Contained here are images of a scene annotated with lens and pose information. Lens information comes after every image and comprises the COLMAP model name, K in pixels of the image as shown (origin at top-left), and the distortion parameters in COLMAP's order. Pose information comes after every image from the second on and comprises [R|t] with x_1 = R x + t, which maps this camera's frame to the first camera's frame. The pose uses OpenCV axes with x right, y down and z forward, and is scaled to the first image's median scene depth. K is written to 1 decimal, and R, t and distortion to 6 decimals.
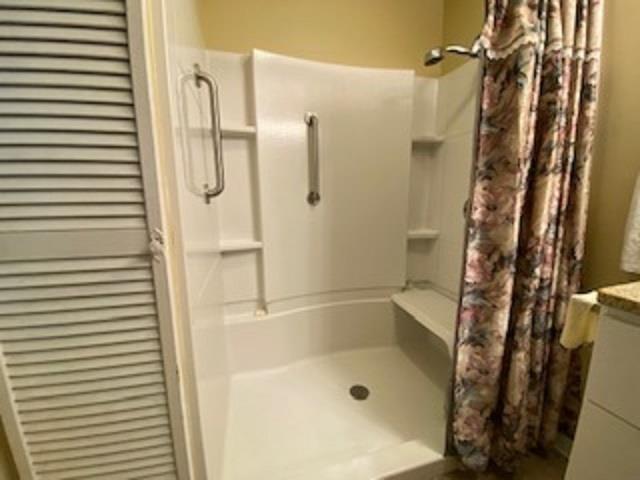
lens RADIAL K [[257.1, 0, 318.5], [0, 257.1, 246.5], [0, 0, 1]] dist [-0.022354, -0.003733]
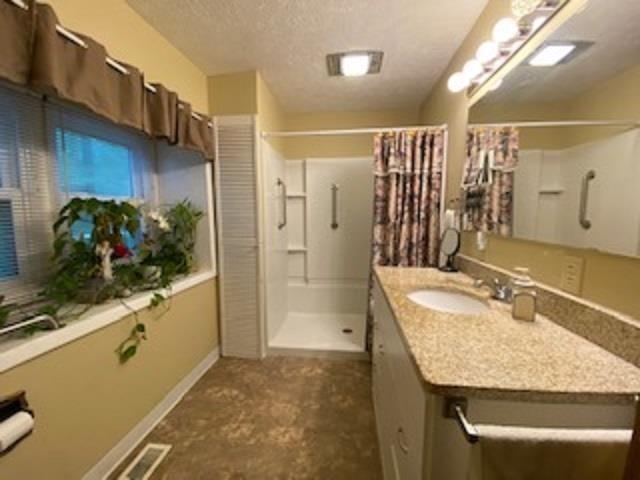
lens RADIAL K [[257.1, 0, 323.7], [0, 257.1, 239.6], [0, 0, 1]] dist [-0.022354, -0.003733]
pose [[0.938895, 0.049206, -0.340667, 0.582839], [-0.072742, 0.995740, -0.056655, 0.026191], [0.336428, 0.077974, 0.938475, -0.839827]]
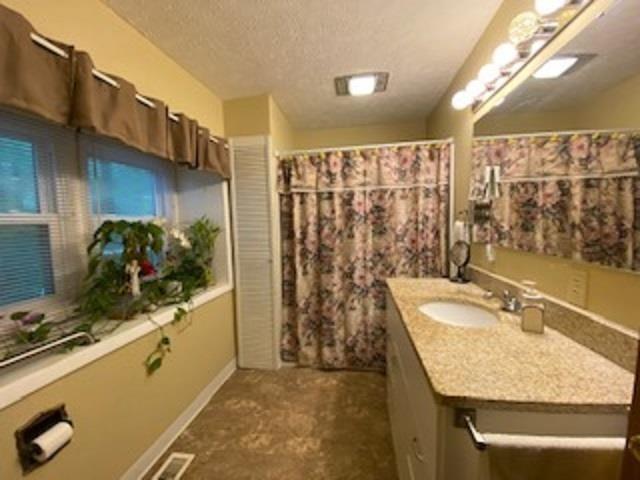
lens RADIAL K [[257.1, 0, 324.0], [0, 257.1, 239.6], [0, 0, 1]] dist [-0.022354, -0.003733]
pose [[0.925845, 0.018381, -0.377457, 0.588493], [-0.054509, 0.994867, -0.085253, 0.002348], [0.373953, 0.099506, 0.922094, -0.887212]]
